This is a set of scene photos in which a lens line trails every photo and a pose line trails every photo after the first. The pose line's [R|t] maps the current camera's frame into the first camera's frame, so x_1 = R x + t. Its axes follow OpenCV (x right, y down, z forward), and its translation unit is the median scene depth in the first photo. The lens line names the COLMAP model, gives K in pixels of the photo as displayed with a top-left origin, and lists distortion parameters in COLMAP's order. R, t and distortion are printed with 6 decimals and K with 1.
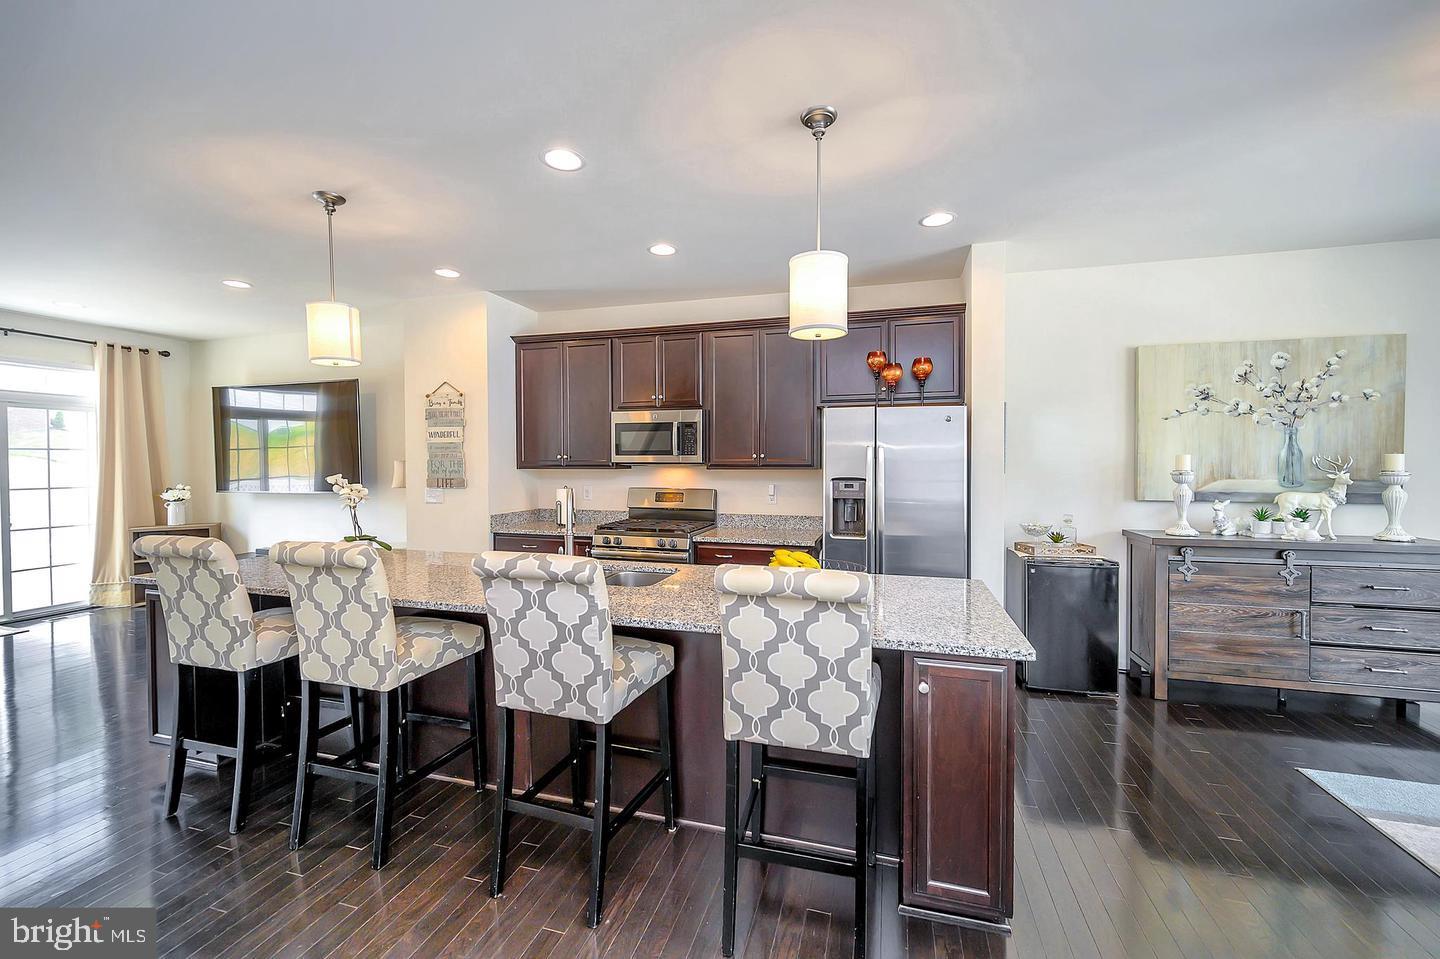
lens RADIAL K [[588.0, 0, 686.6], [0, 588.0, 462.7], [0, 0, 1]] dist [0.000049, -0.000061]
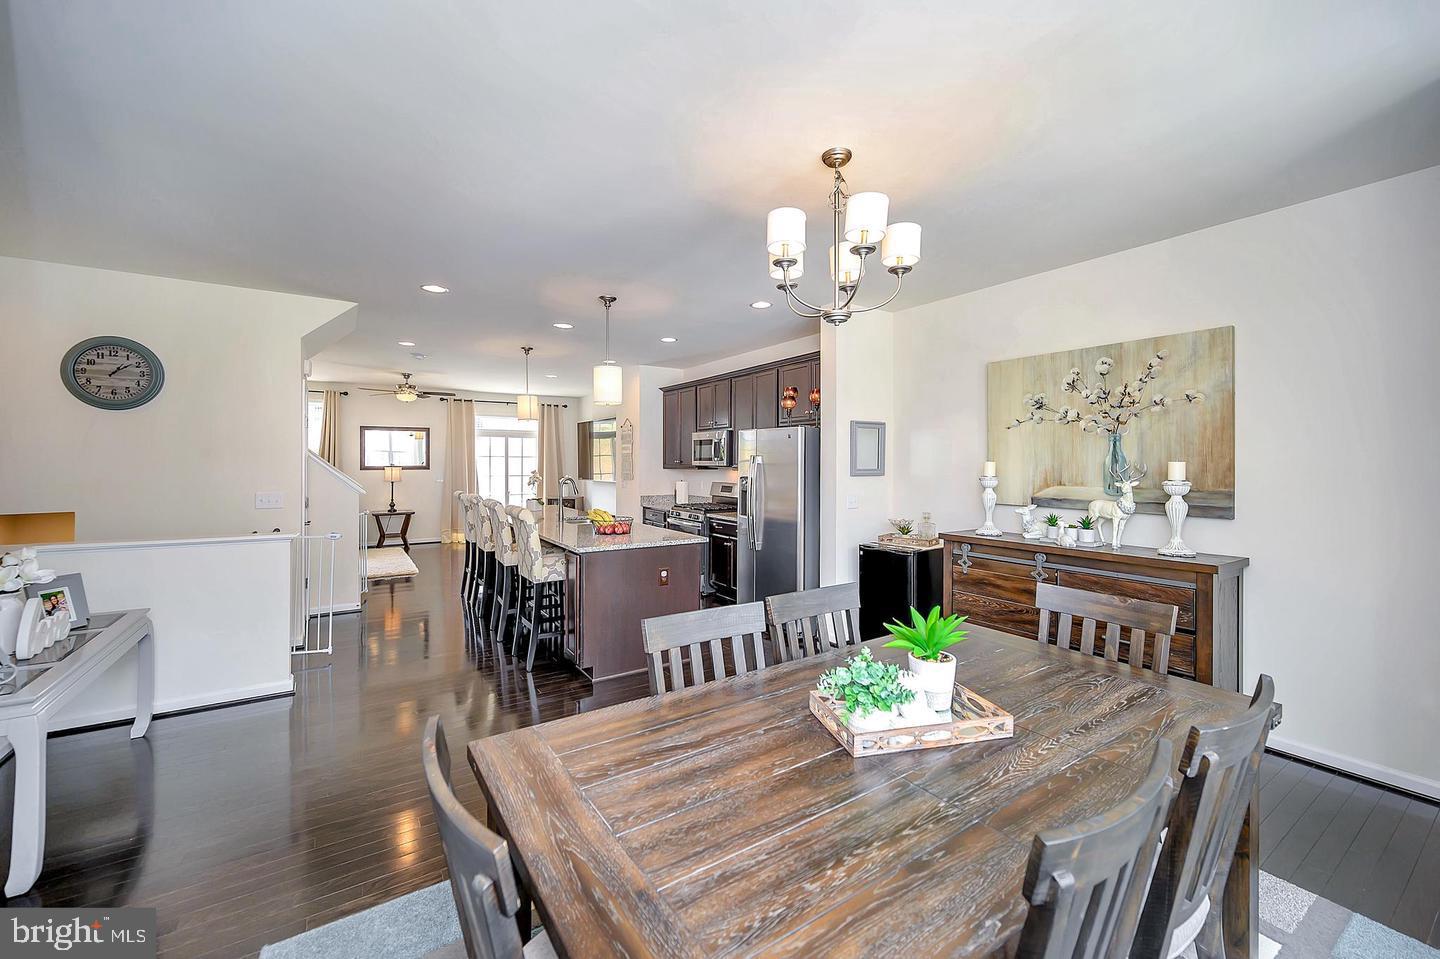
lens RADIAL K [[588.0, 0, 691.1], [0, 588.0, 458.1], [0, 0, 1]] dist [0.000049, -0.000061]
pose [[0.737150, 0.001719, -0.675727, 1.168413], [-0.016799, 0.999734, -0.015783, 0.006441], [0.675520, 0.022986, 0.736983, -0.184142]]
